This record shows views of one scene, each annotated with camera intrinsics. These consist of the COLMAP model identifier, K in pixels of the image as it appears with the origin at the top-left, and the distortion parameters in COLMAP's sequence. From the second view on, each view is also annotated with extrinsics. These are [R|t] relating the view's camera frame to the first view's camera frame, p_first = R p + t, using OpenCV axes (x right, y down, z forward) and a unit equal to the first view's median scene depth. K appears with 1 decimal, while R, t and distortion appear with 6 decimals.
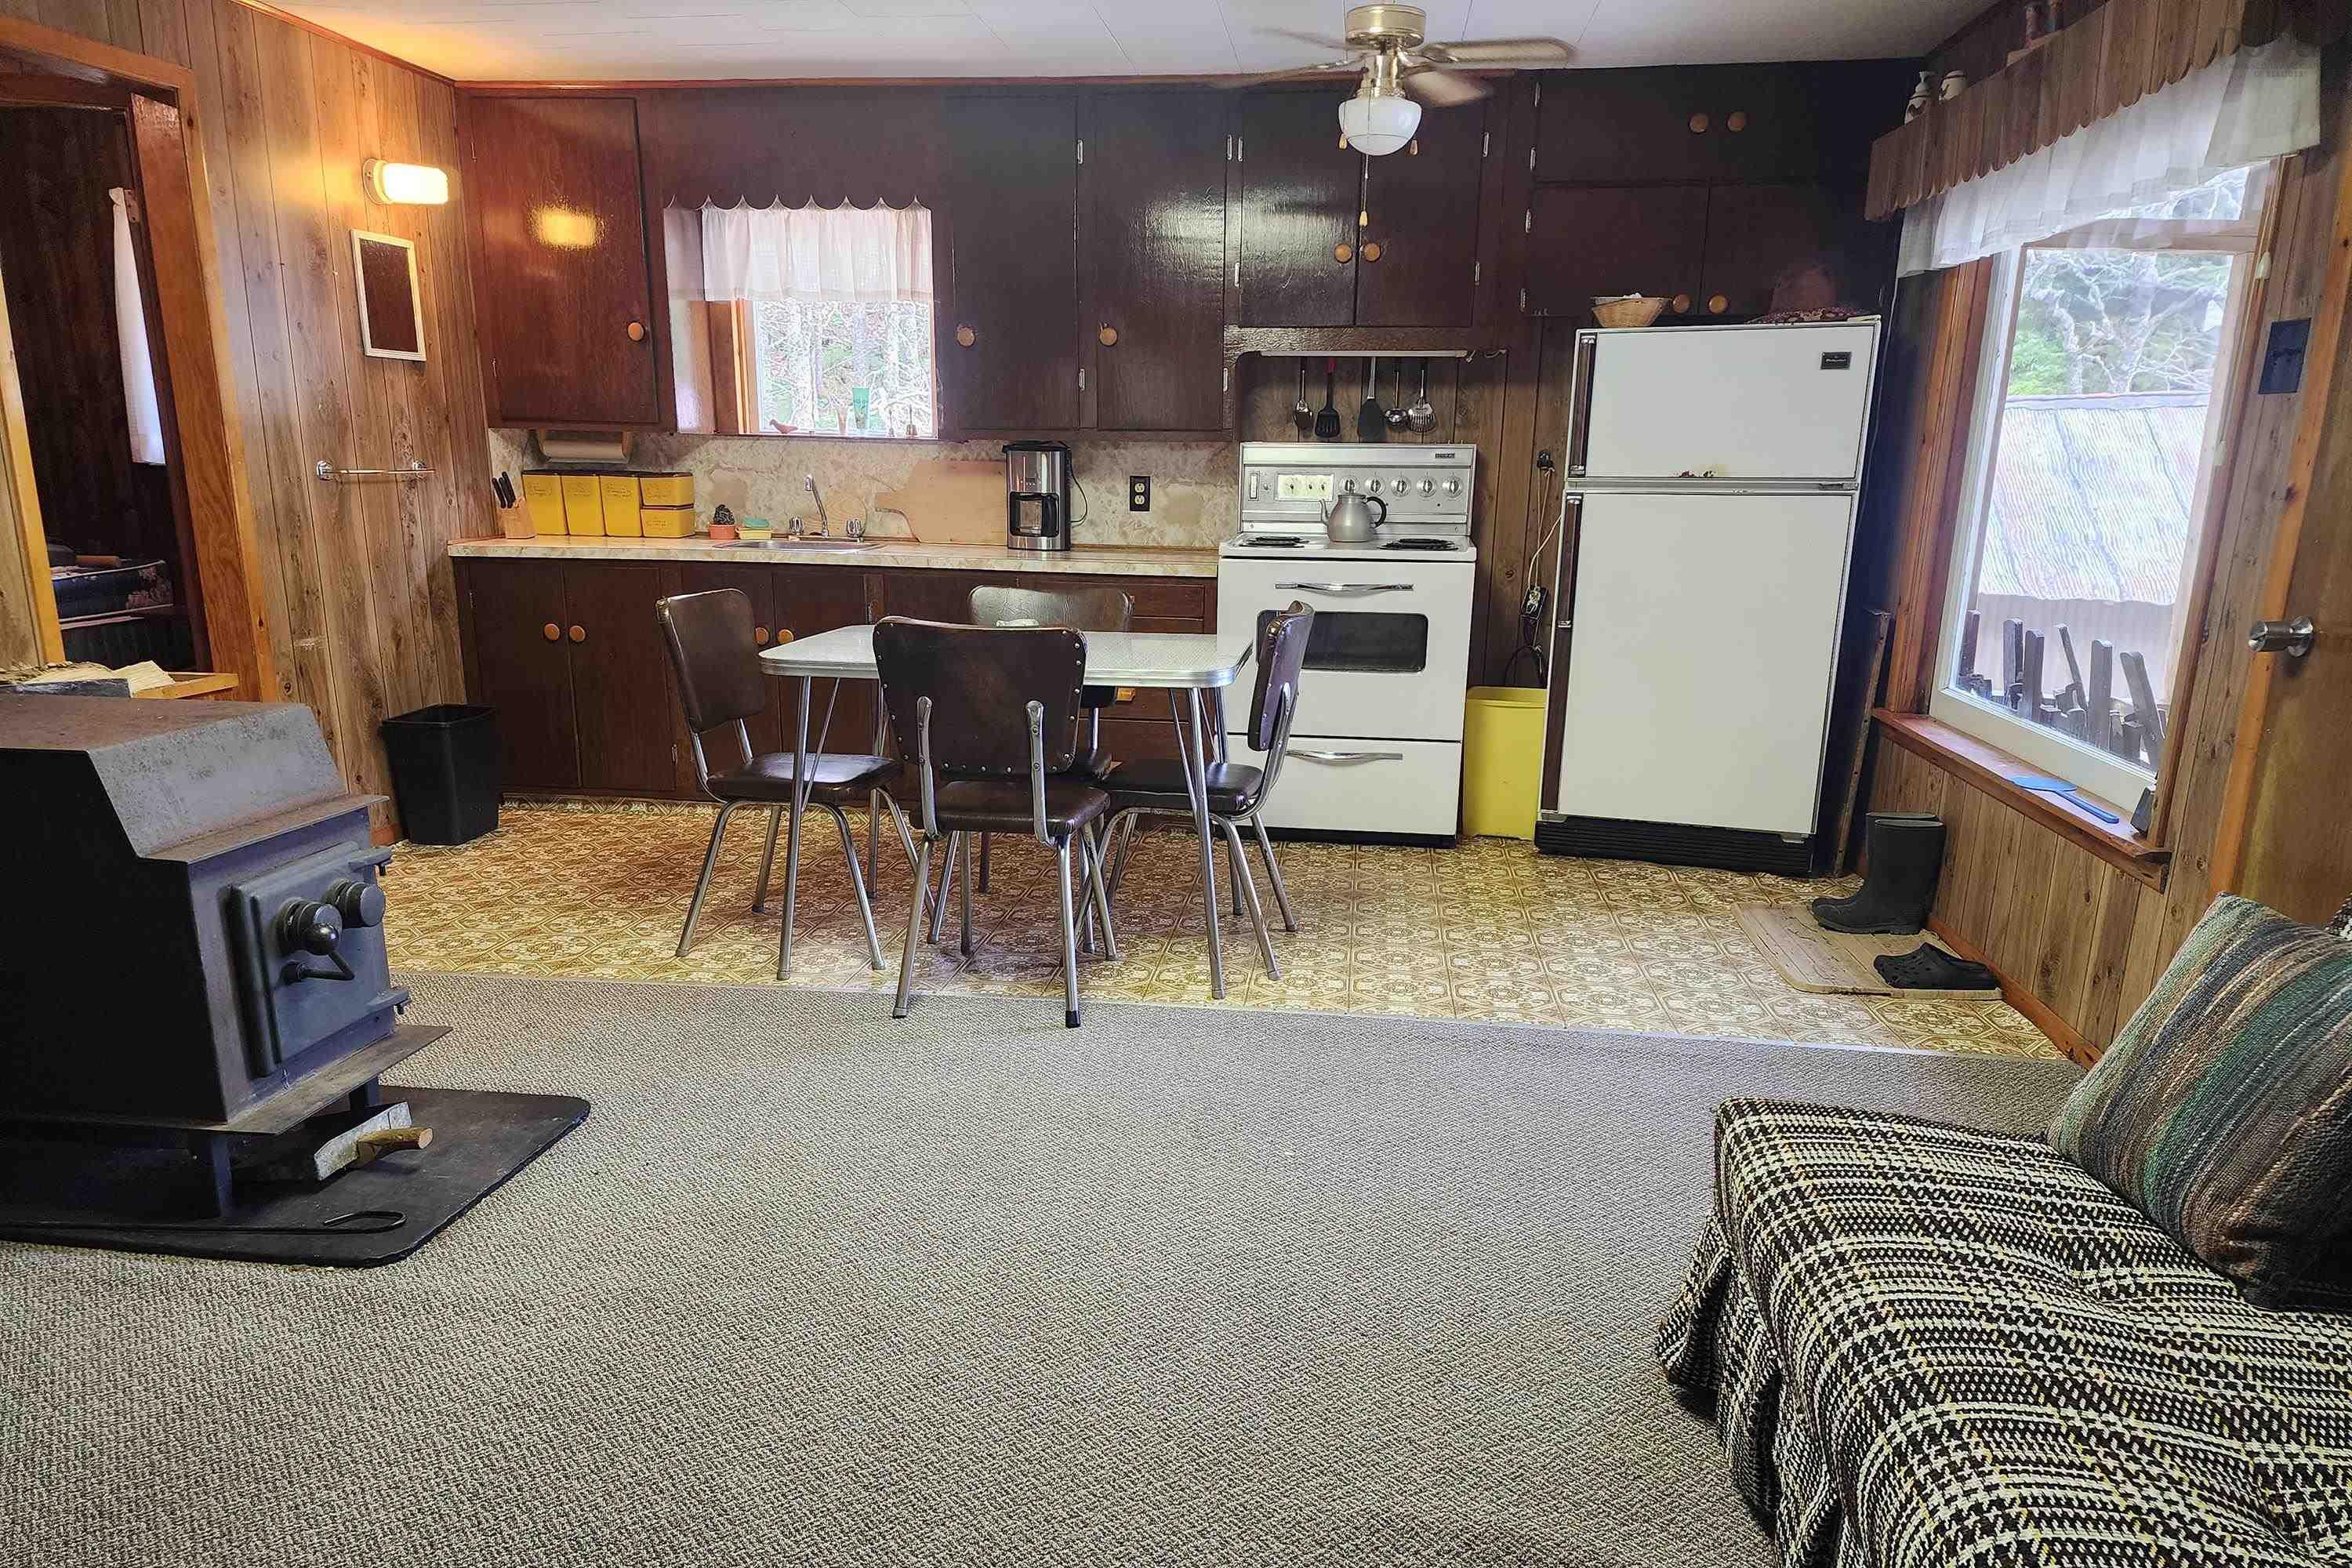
lens RADIAL K [[1548.0, 0, 1169.4], [0, 1548.0, 891.3], [0, 0, 1]] dist [0.070308, -0.065450]
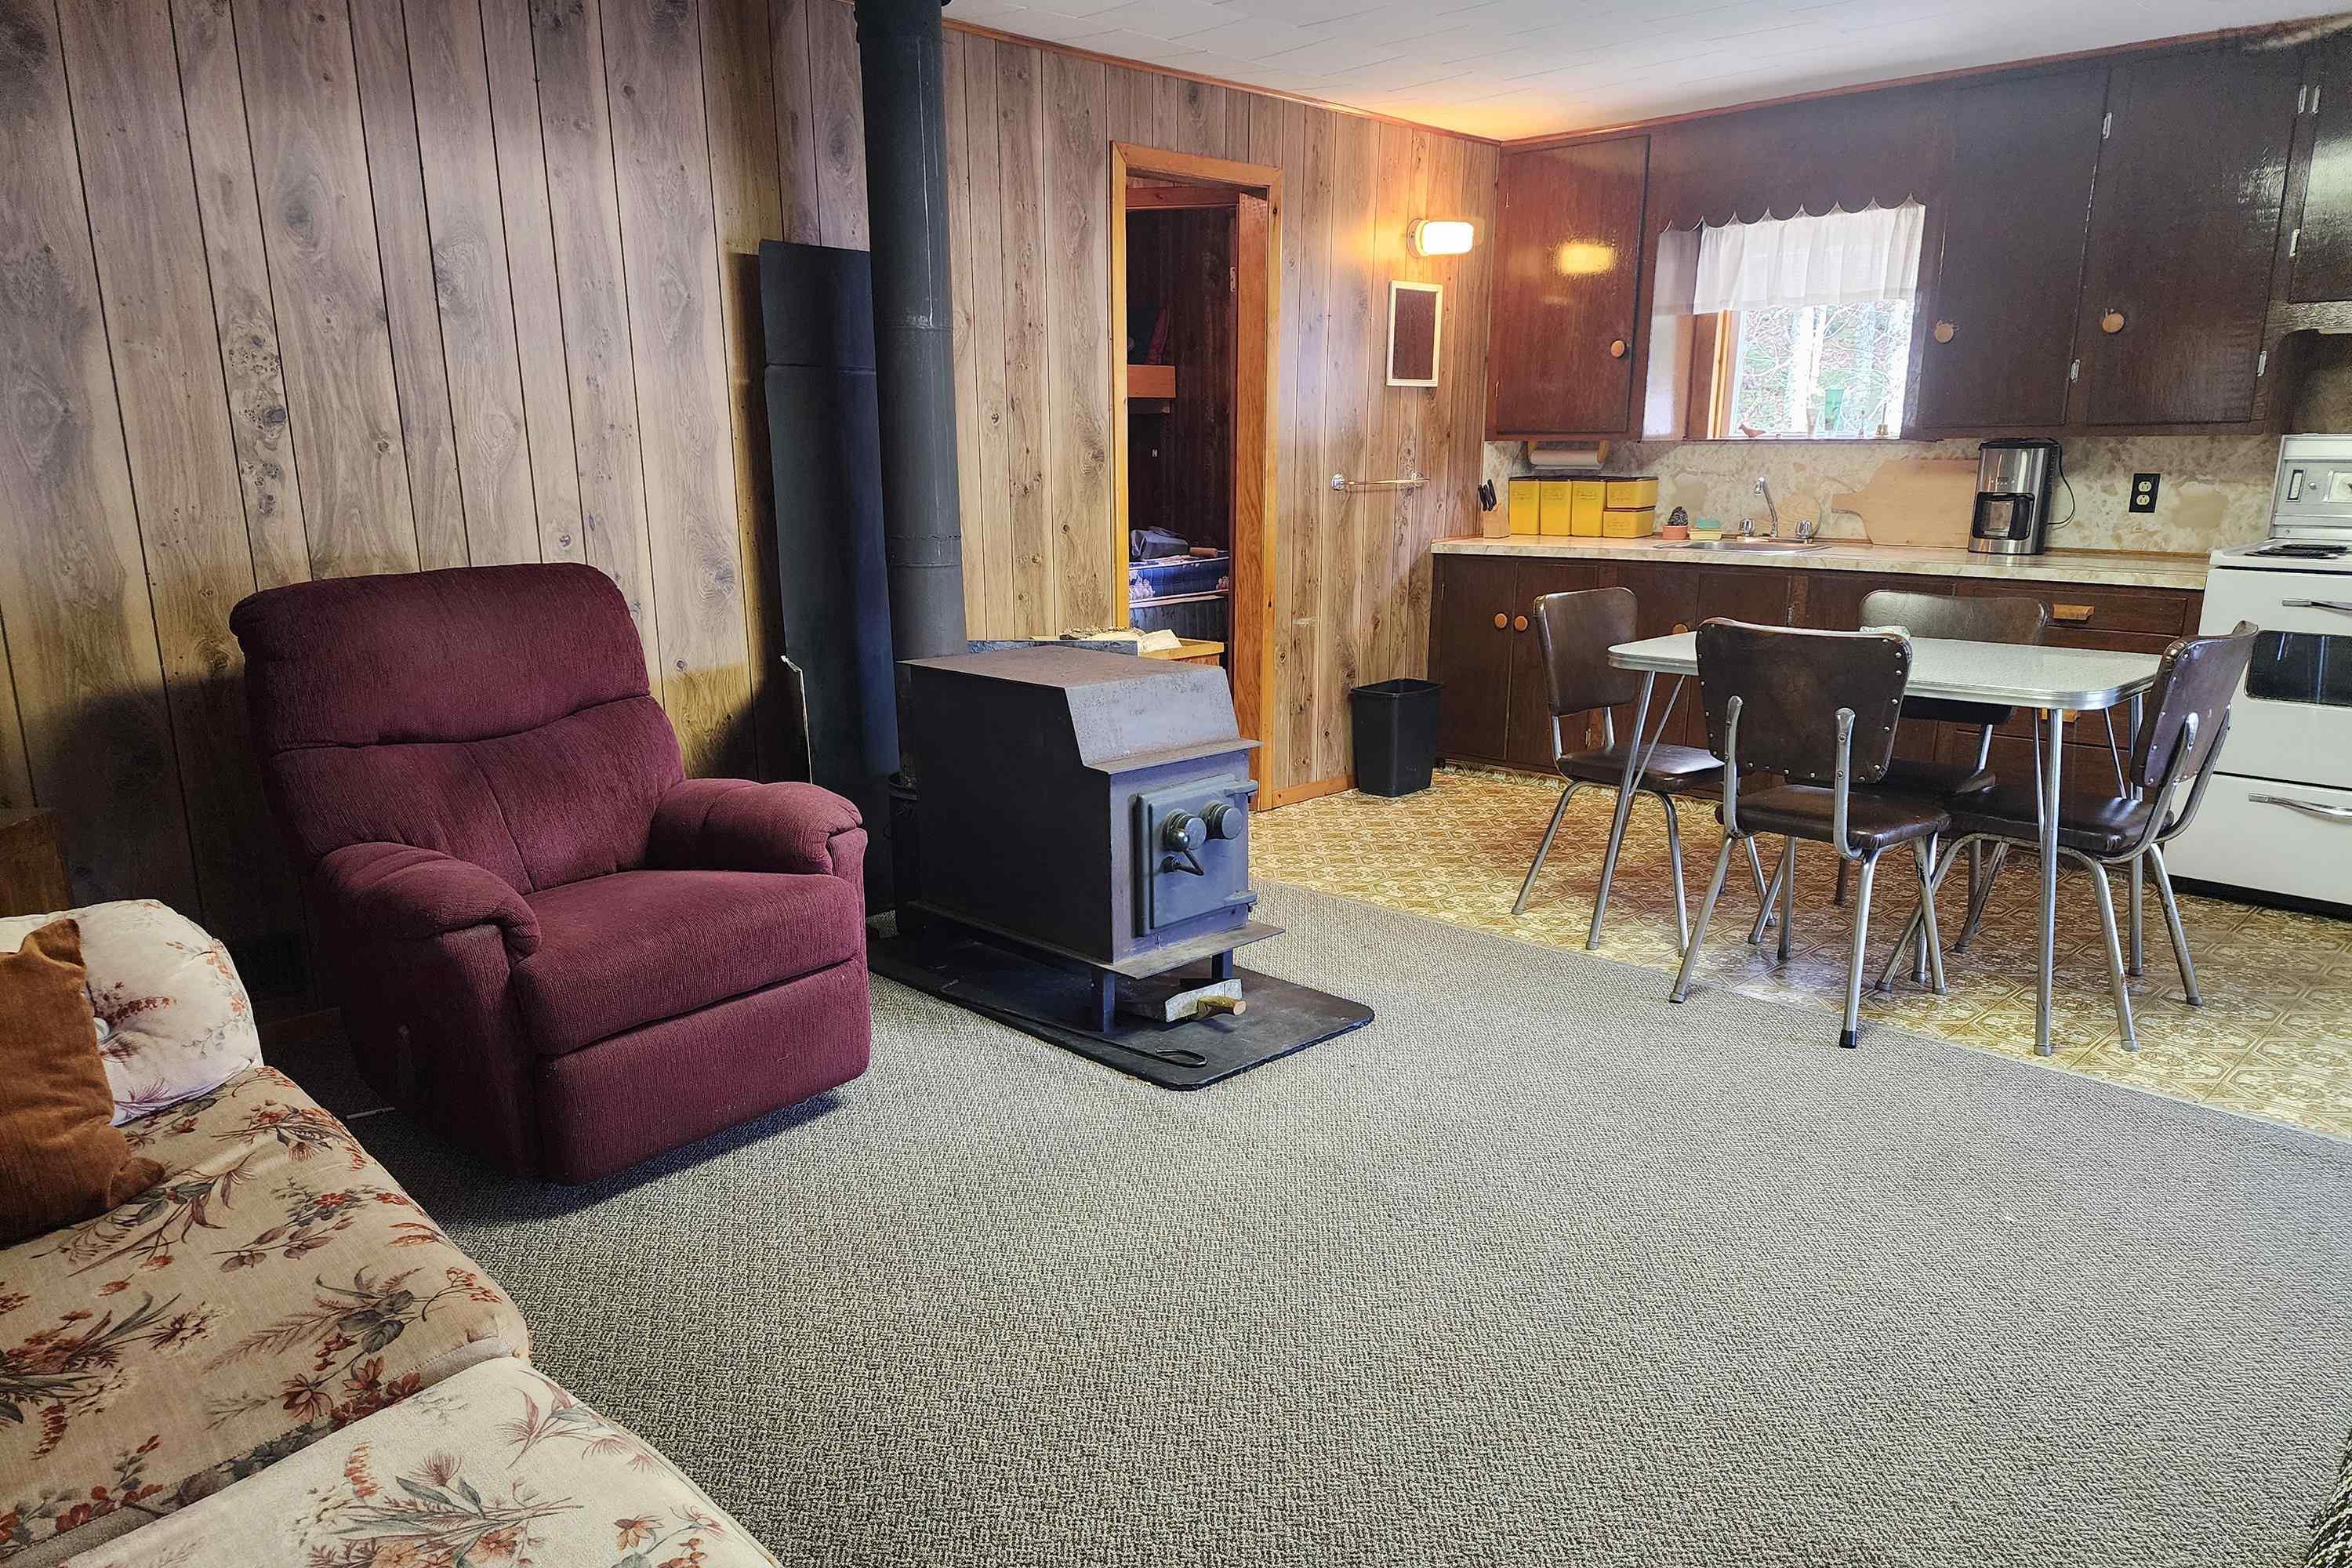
lens RADIAL K [[1548.0, 0, 1185.1], [0, 1548.0, 860.6], [0, 0, 1]] dist [0.070308, -0.065450]
pose [[0.793816, 0.141184, -0.591543, 0.128048], [-0.150068, 0.988076, 0.034443, 0.000784], [0.589352, 0.061430, 0.805538, -0.030523]]
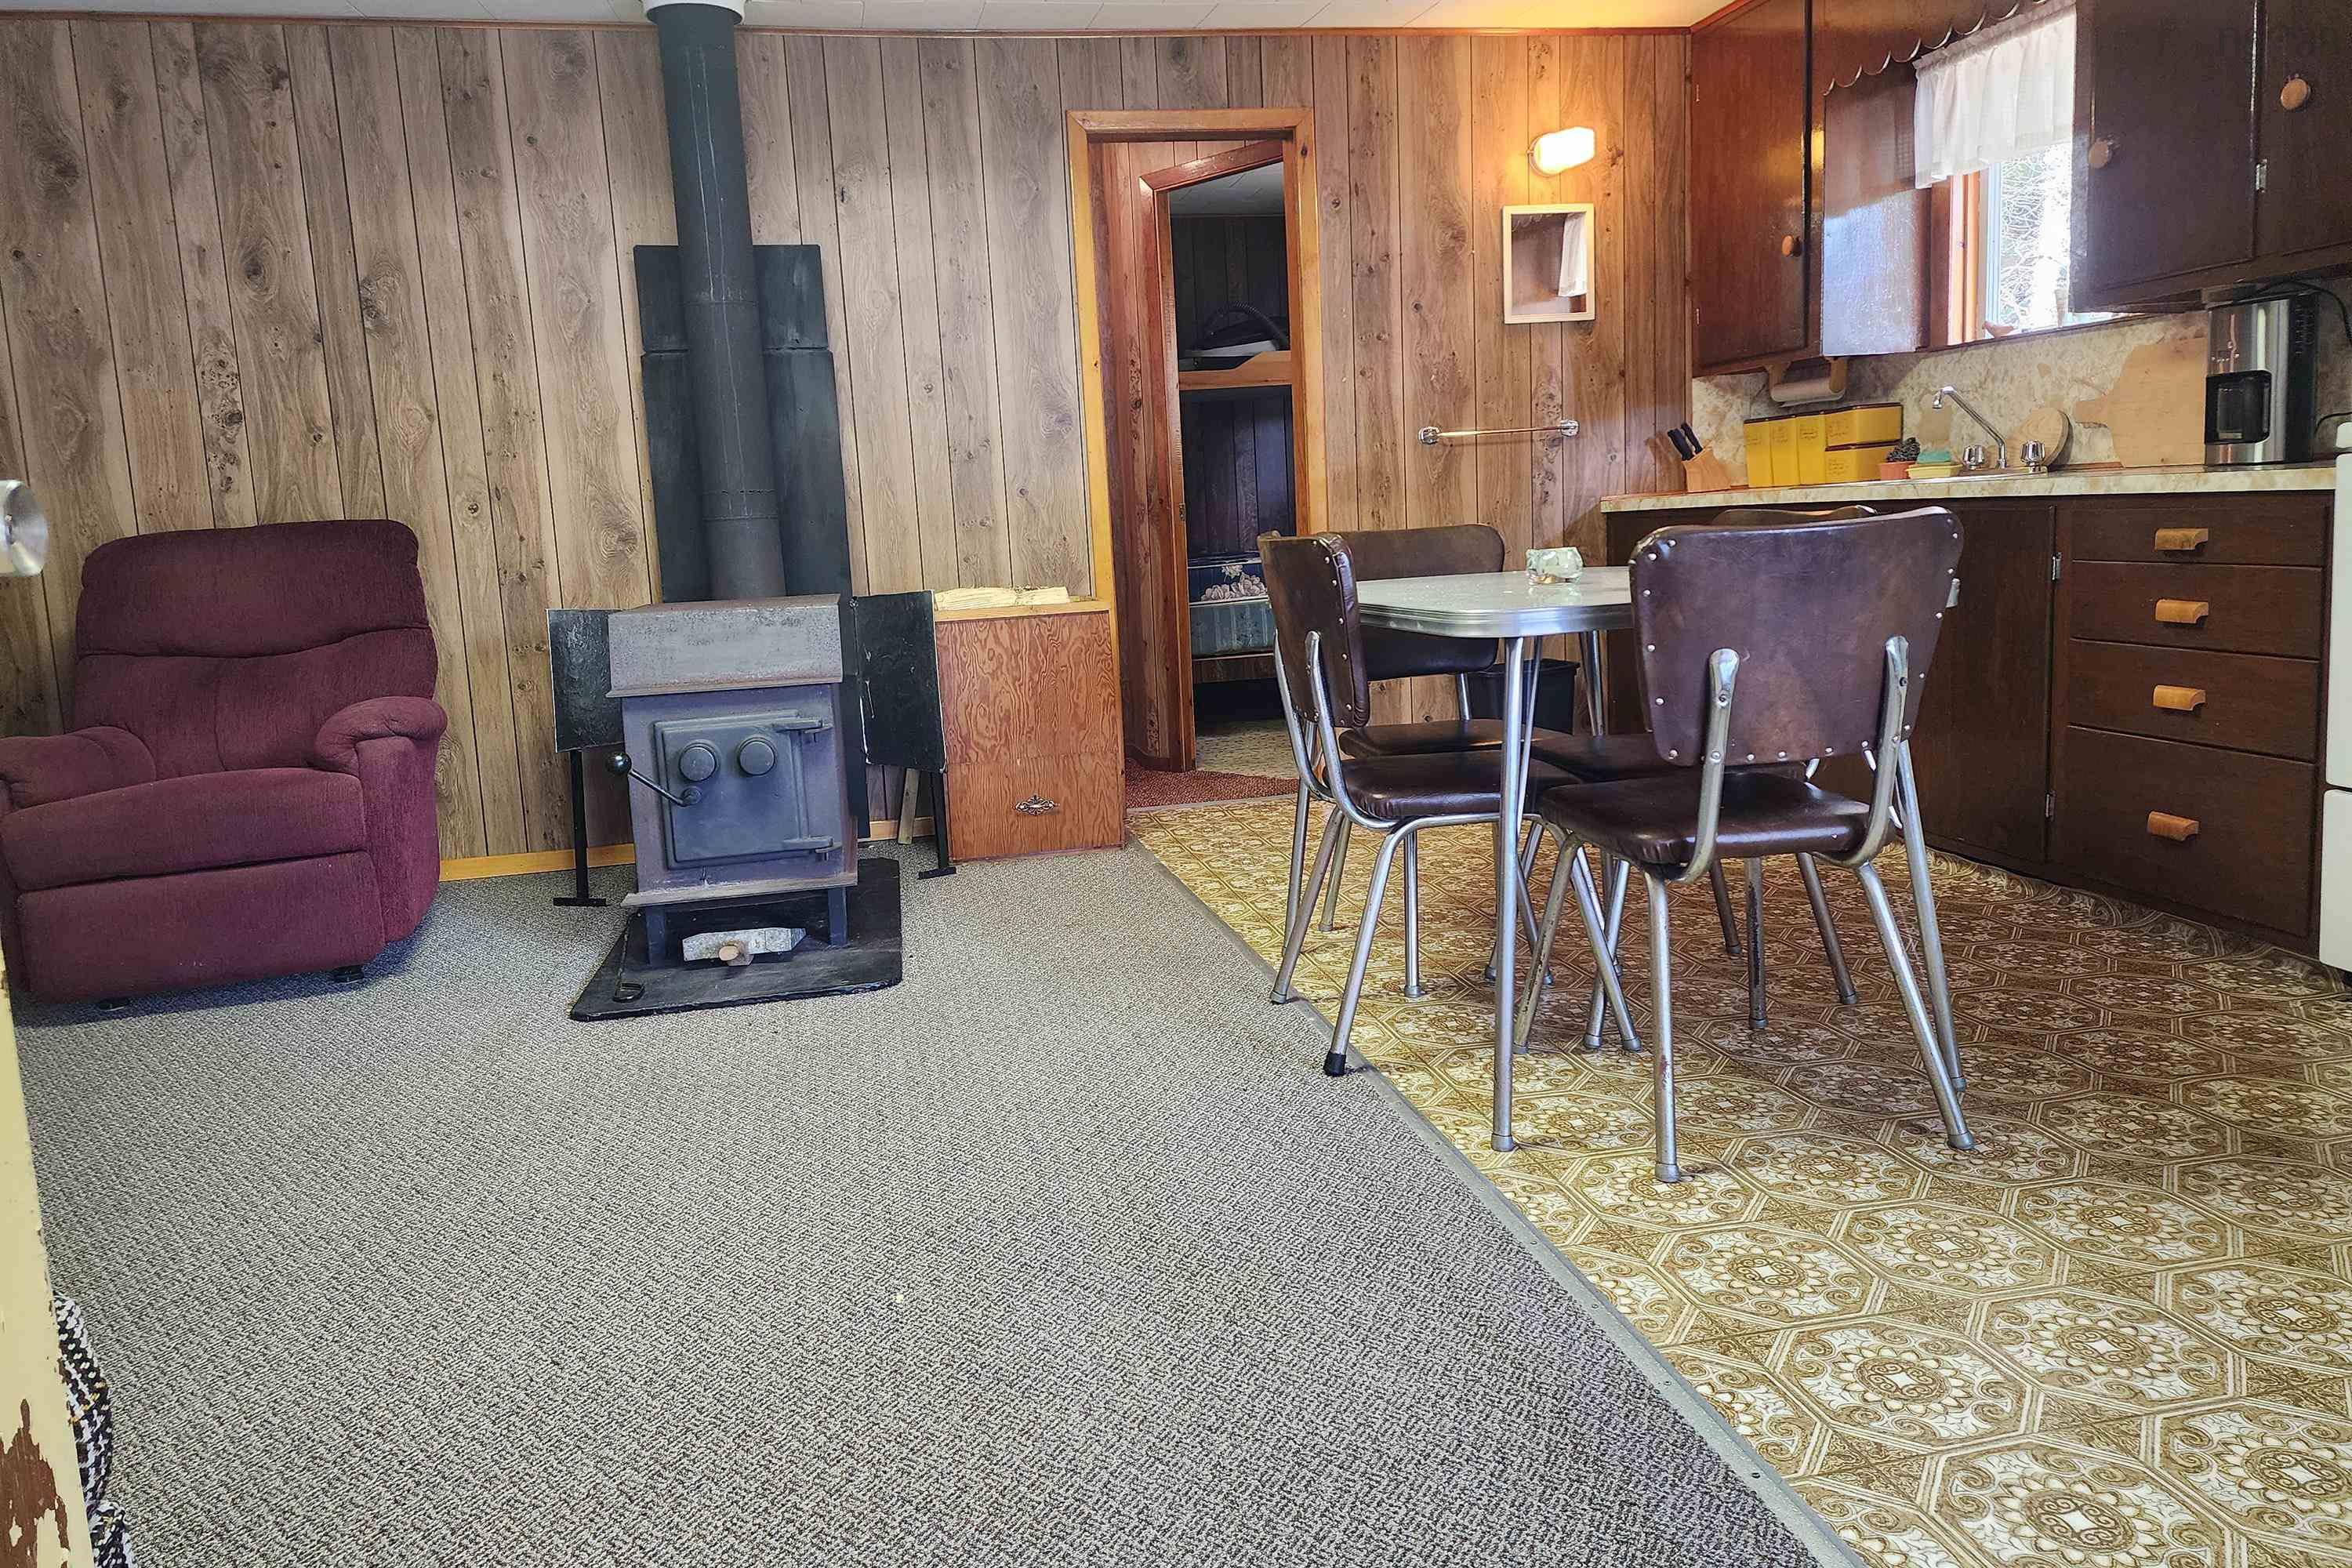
lens RADIAL K [[1548.0, 0, 1165.9], [0, 1548.0, 727.9], [0, 0, 1]] dist [0.070308, -0.065450]
pose [[0.323668, 0.096916, -0.941194, 0.434601], [-0.196955, 0.979851, 0.033165, -0.068686], [0.925444, 0.174639, 0.336235, 0.504798]]
